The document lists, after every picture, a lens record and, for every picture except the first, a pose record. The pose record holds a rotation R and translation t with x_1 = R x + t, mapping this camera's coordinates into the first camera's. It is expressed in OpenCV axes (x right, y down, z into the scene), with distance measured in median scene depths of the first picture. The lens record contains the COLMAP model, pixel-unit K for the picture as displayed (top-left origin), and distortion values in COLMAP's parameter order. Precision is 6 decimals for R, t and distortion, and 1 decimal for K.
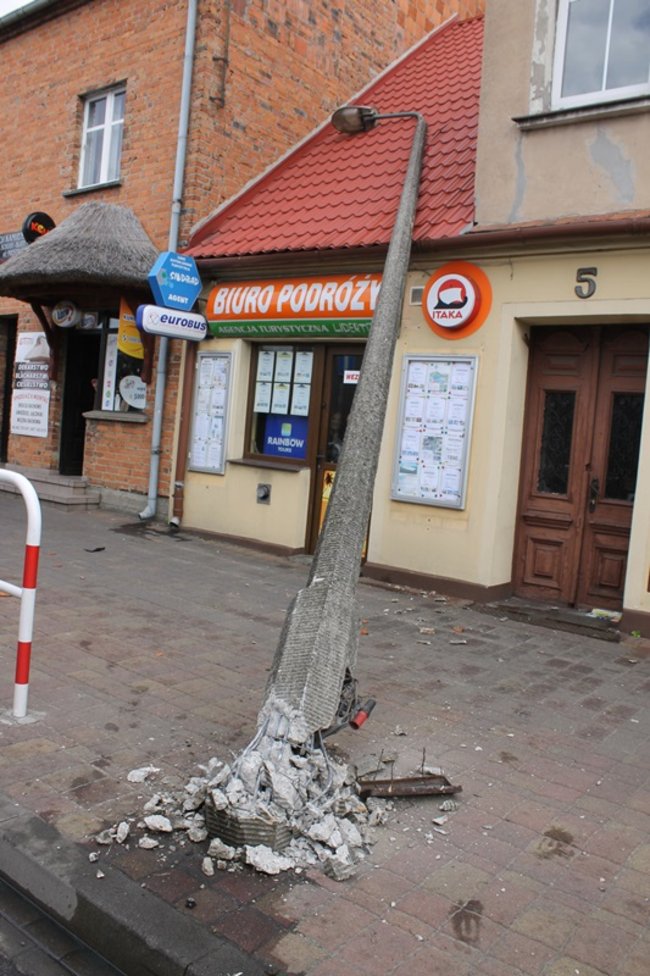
lens RADIAL K [[826.6, 0, 325.0], [0, 826.6, 488.0], [0, 0, 1]] dist [-0.168034, 0.165987]
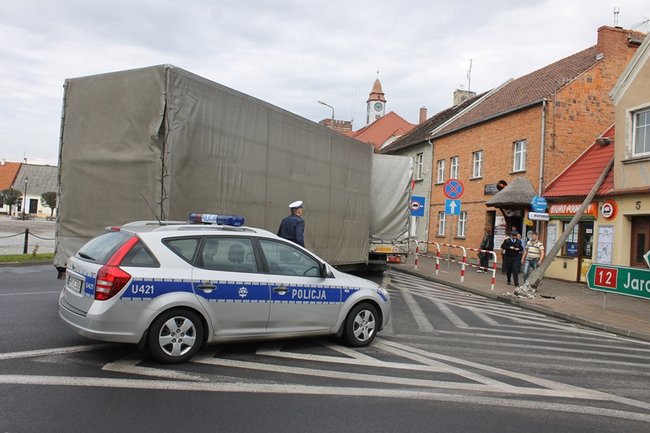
lens RADIAL K [[550.5, 0, 325.0], [0, 550.5, 216.5], [0, 0, 1]] dist [-0.168034, 0.165987]
pose [[0.780158, -0.042951, -0.624106, 0.549896], [-0.046165, 0.990968, -0.125906, 0.132713], [0.623877, 0.127038, 0.771128, -1.373081]]
